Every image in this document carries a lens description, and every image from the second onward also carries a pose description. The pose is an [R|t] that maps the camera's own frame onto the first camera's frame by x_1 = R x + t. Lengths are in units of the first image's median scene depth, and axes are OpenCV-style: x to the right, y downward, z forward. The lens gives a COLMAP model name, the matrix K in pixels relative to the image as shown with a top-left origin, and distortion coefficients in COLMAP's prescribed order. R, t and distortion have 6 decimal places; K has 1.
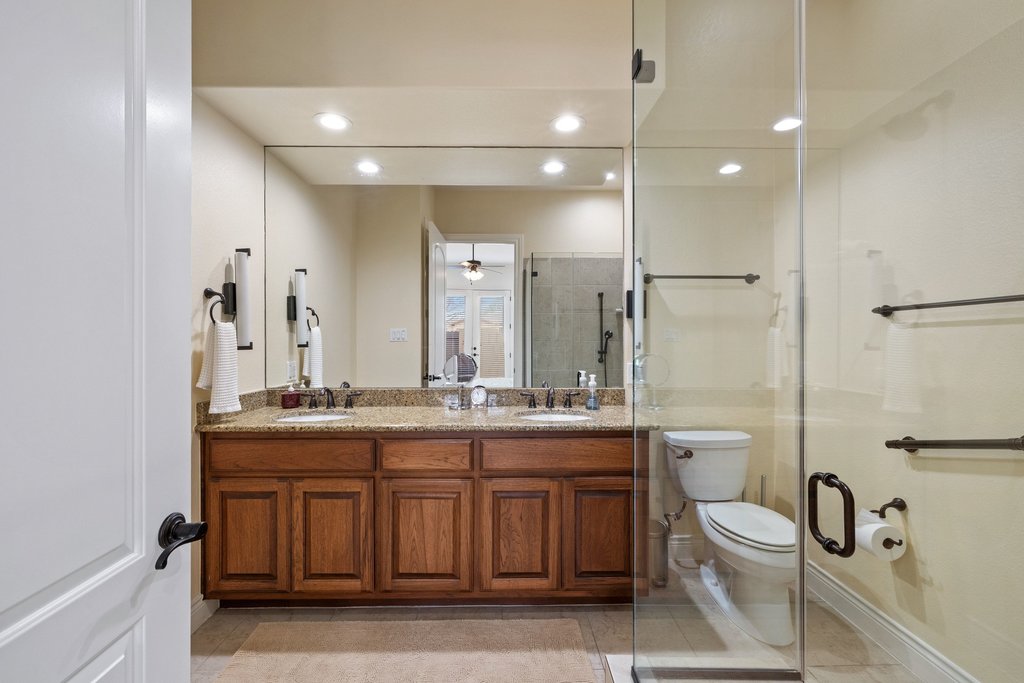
lens RADIAL K [[416.6, 0, 508.7], [0, 416.6, 340.7], [0, 0, 1]] dist [0.003999, 0.000185]
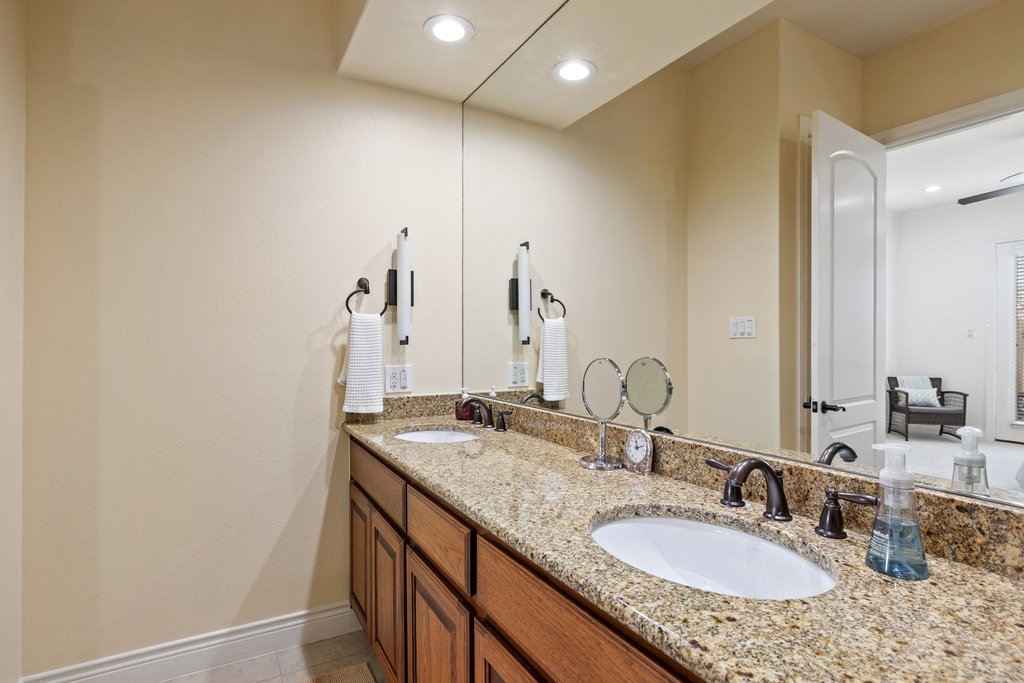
lens RADIAL K [[510.4, 0, 510.5], [0, 510.4, 336.5], [0, 0, 1]] dist [0.002865, 0.000421]
pose [[0.493753, -0.008510, -0.869561, 0.350765], [-0.004506, 0.999914, -0.012345, 0.014927], [0.869591, 0.010013, 0.493672, 0.585207]]
